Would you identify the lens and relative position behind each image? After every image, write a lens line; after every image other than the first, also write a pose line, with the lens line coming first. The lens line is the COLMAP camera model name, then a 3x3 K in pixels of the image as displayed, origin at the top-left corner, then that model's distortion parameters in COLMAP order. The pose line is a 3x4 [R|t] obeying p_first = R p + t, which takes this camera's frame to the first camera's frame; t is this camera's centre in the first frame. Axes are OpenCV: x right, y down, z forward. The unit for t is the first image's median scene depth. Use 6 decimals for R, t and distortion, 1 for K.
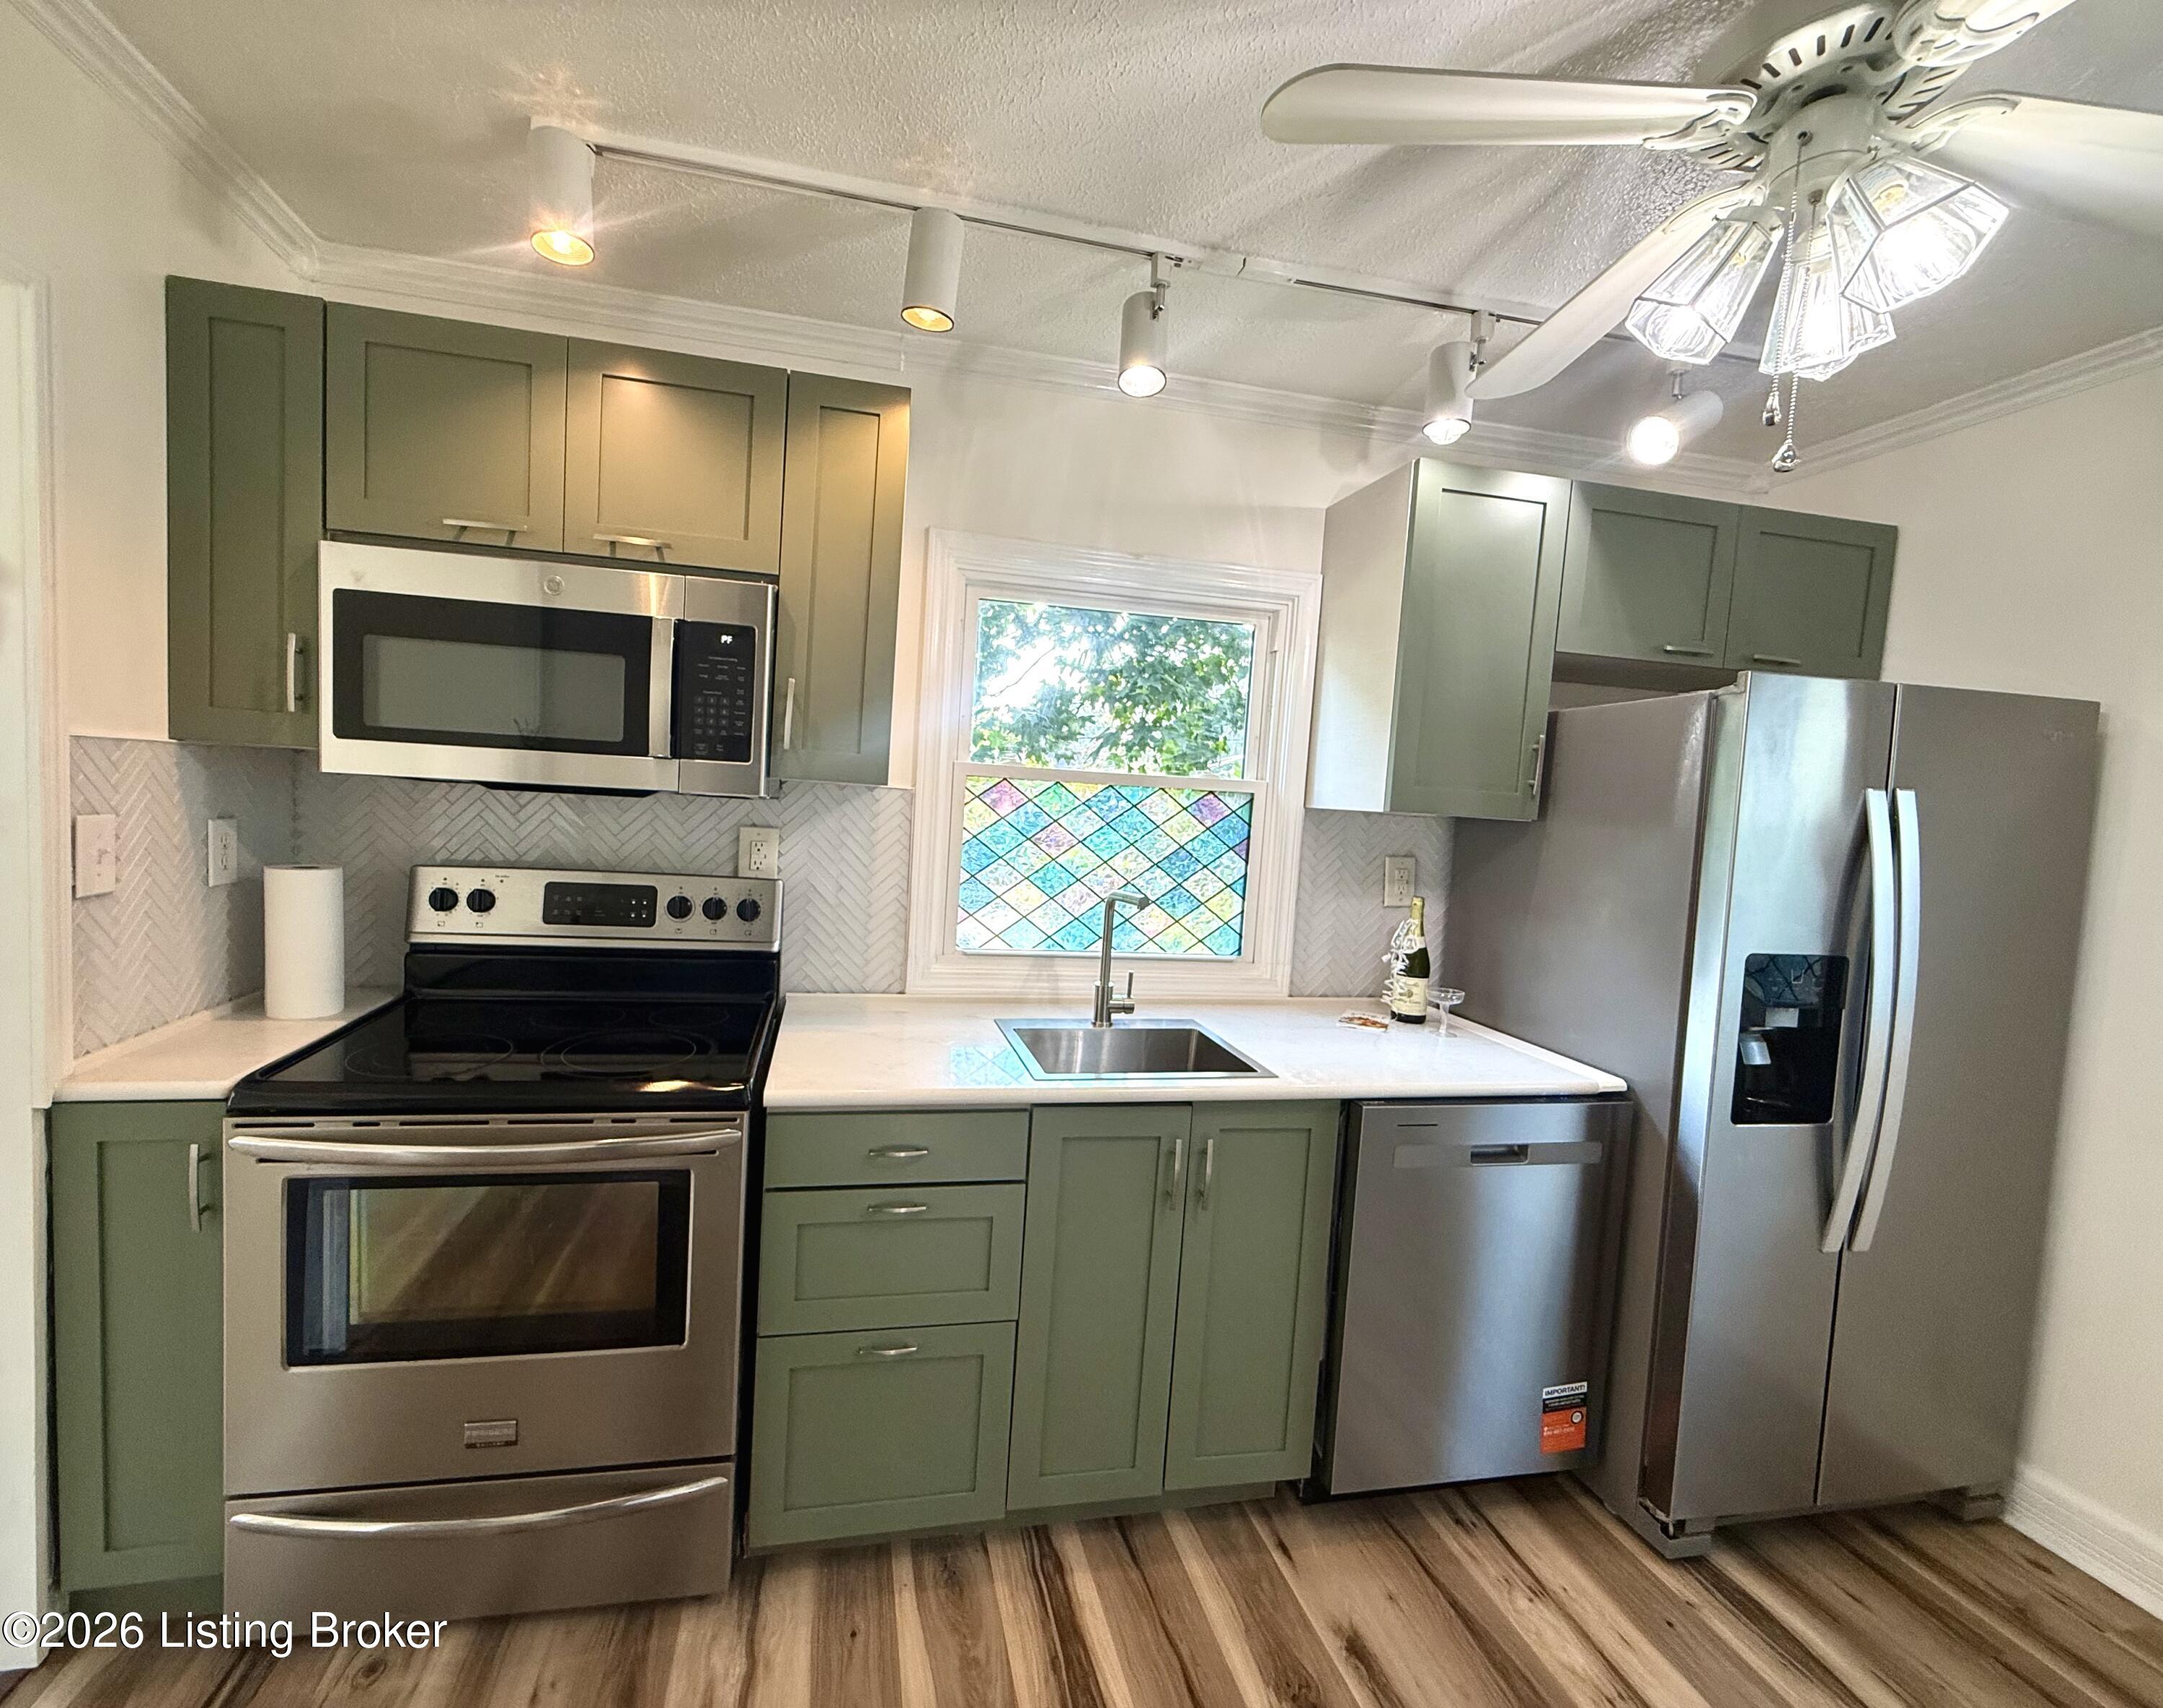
lens RADIAL K [[907.8, 0, 1022.2], [0, 907.8, 853.4], [0, 0, 1]] dist [-0.000817, 0.000518]
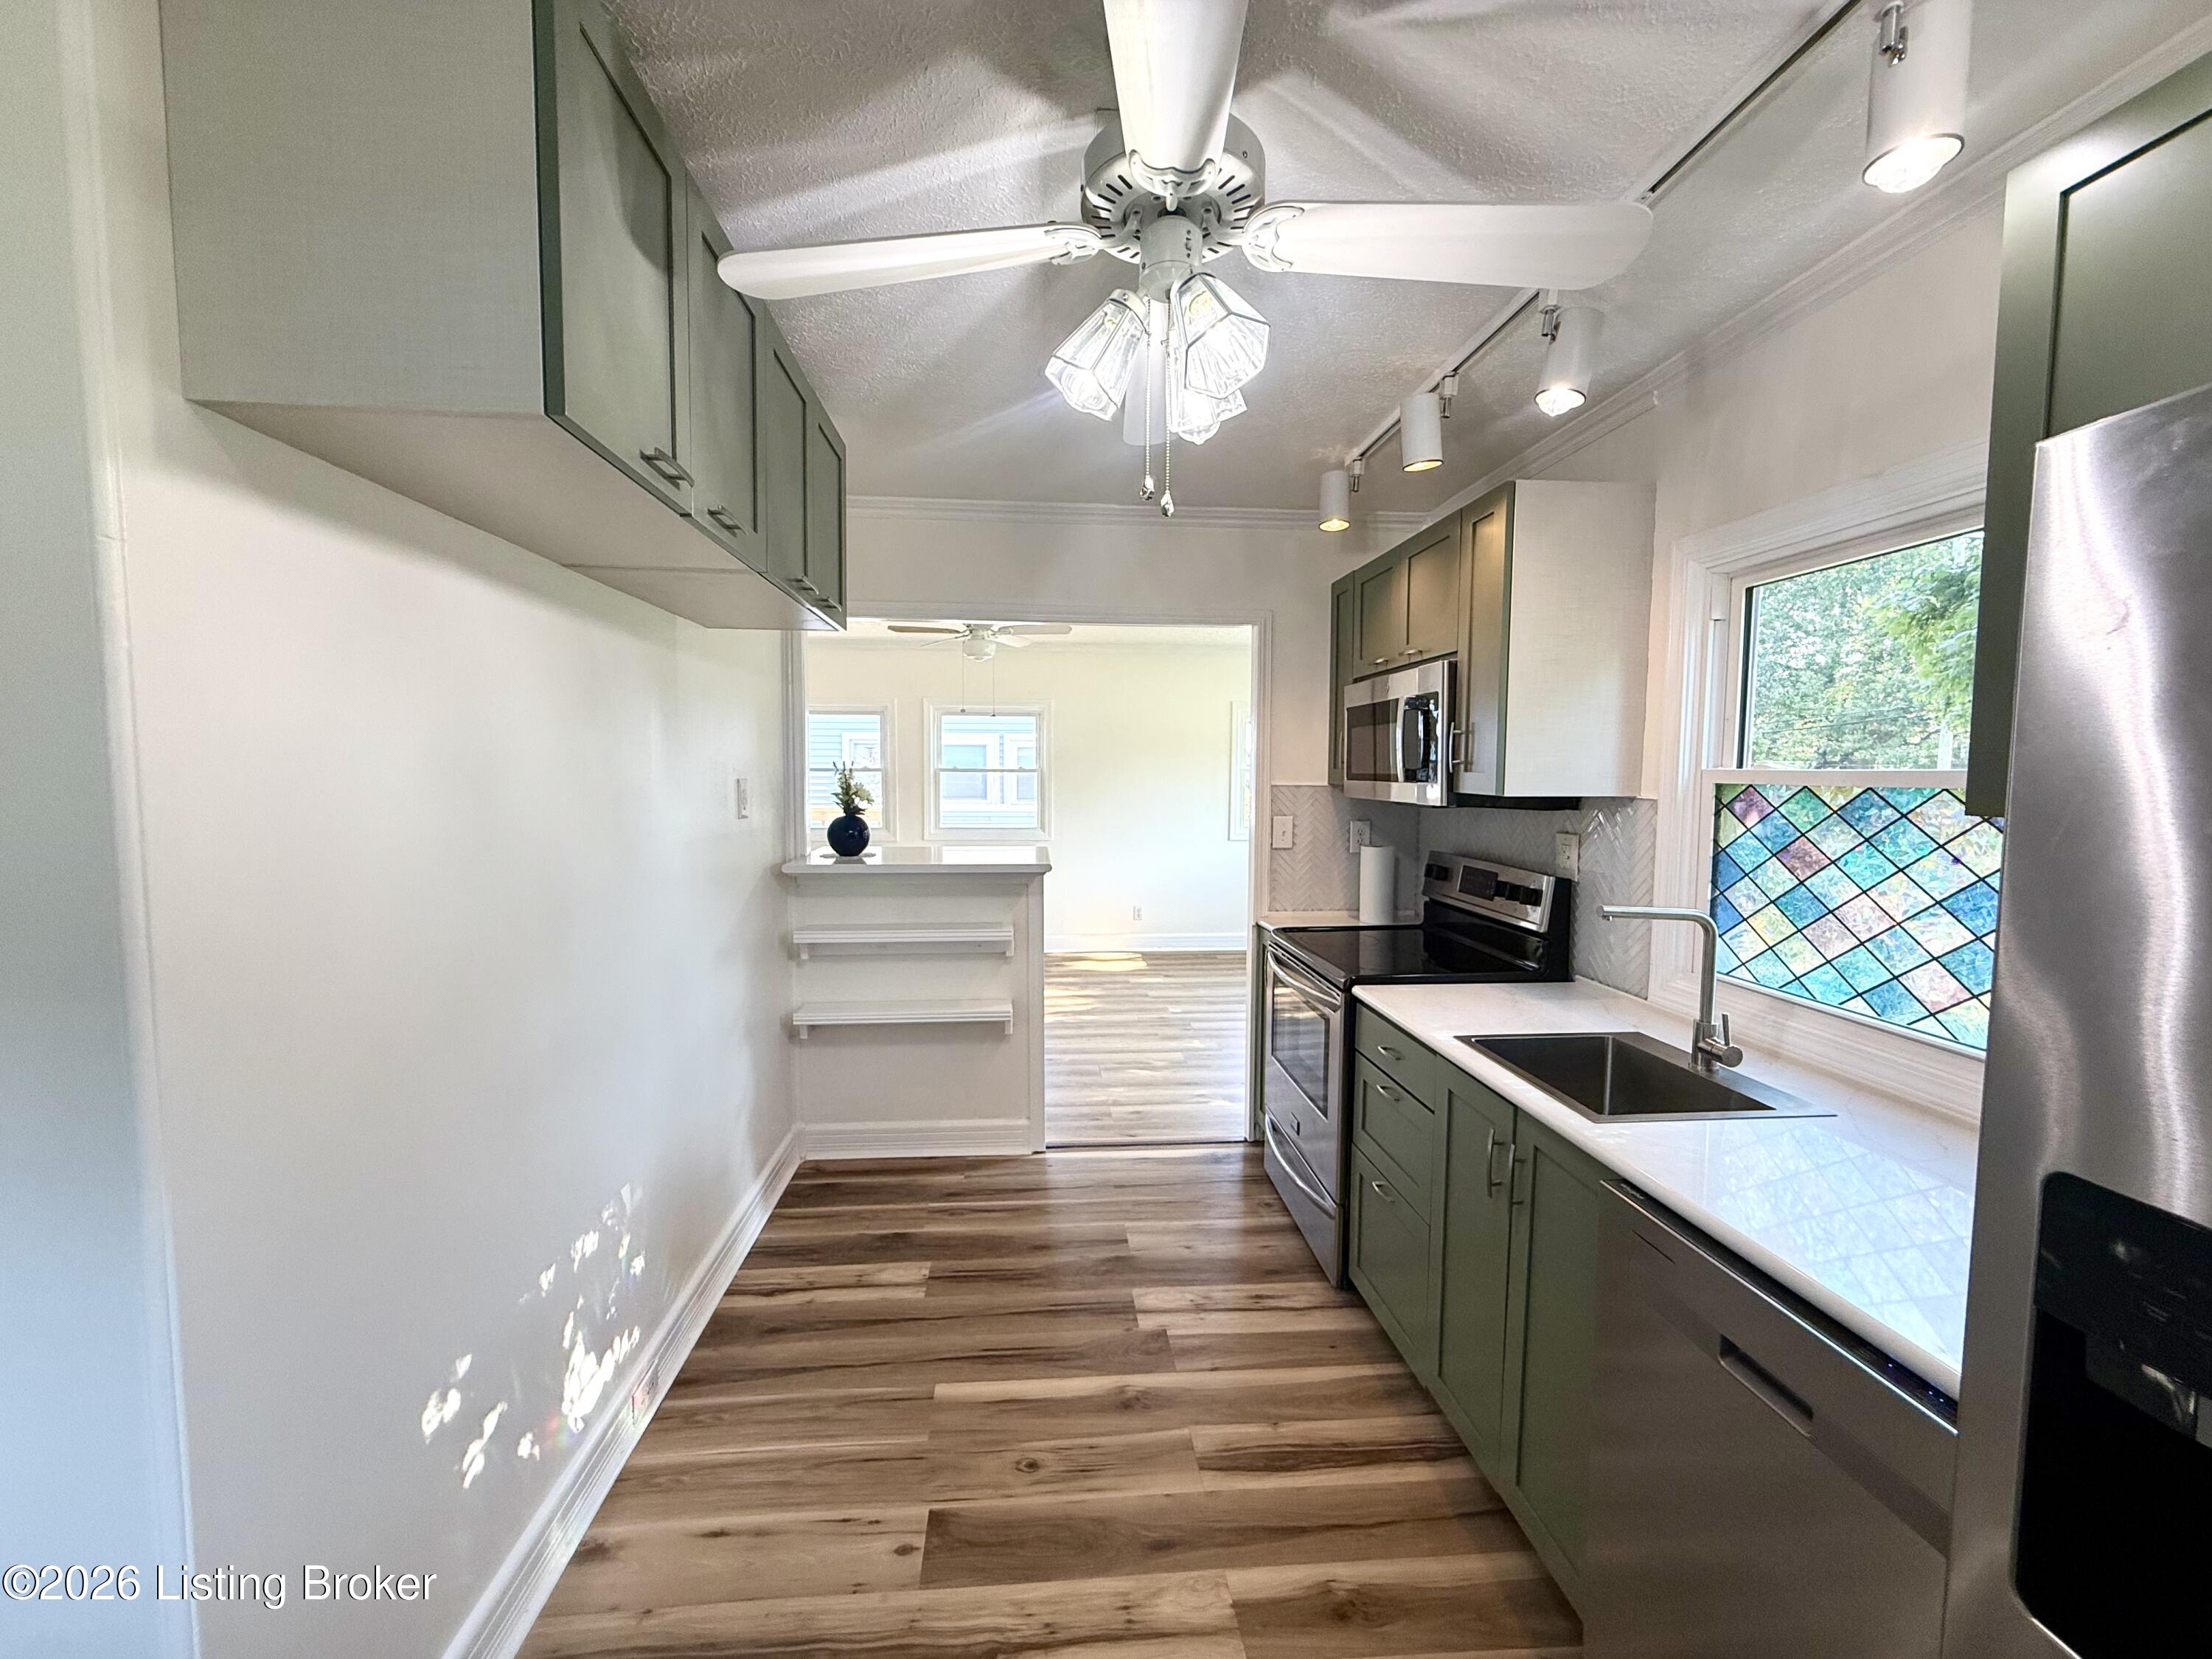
lens RADIAL K [[882.4, 0, 1089.2], [0, 882.4, 830.6], [0, 0, 1]] dist [0.000114, 0.000019]
pose [[-0.120830, 0.007403, -0.992646, 1.087614], [-0.080776, 0.996583, 0.017265, -0.002051], [0.989381, 0.082268, -0.119819, 0.568686]]
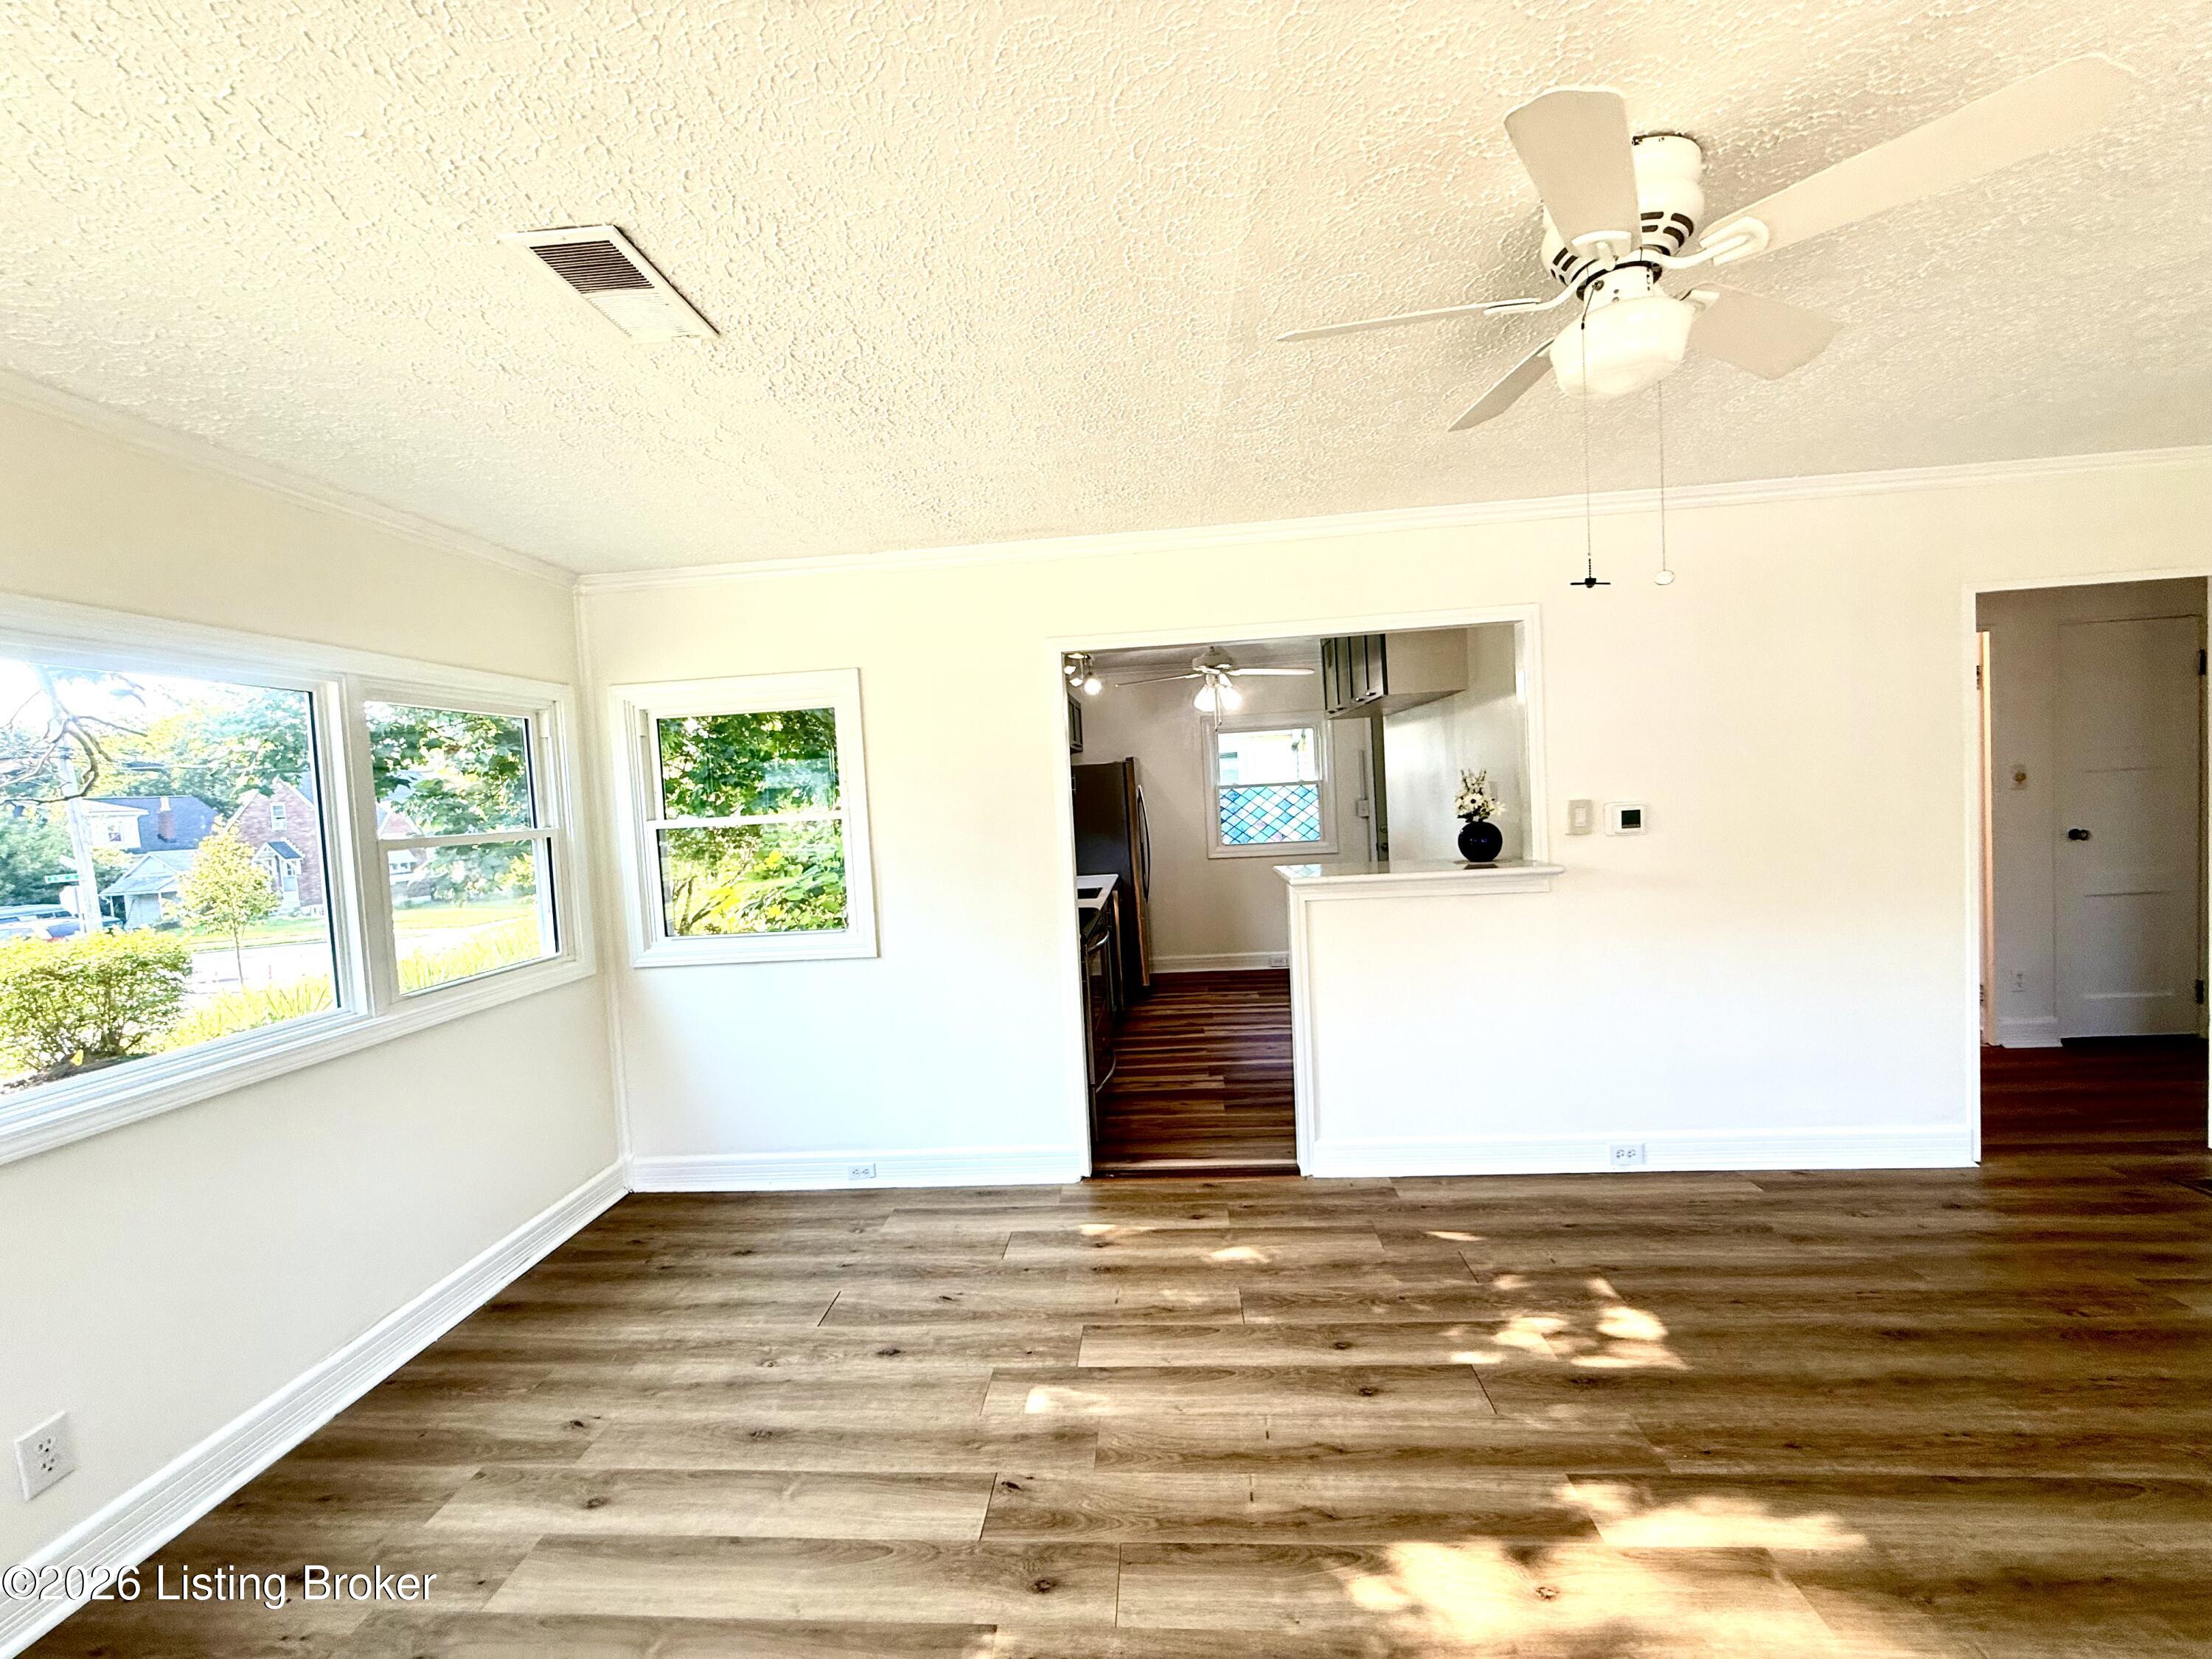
lens RADIAL K [[882.4, 0, 1103.5], [0, 882.4, 823.6], [0, 0, 1]] dist [0.000114, 0.000019]
pose [[0.260431, -0.111491, 0.959034, -2.483050], [0.135919, 0.987652, 0.077908, -0.200233], [-0.955877, 0.110061, 0.272369, 0.126476]]
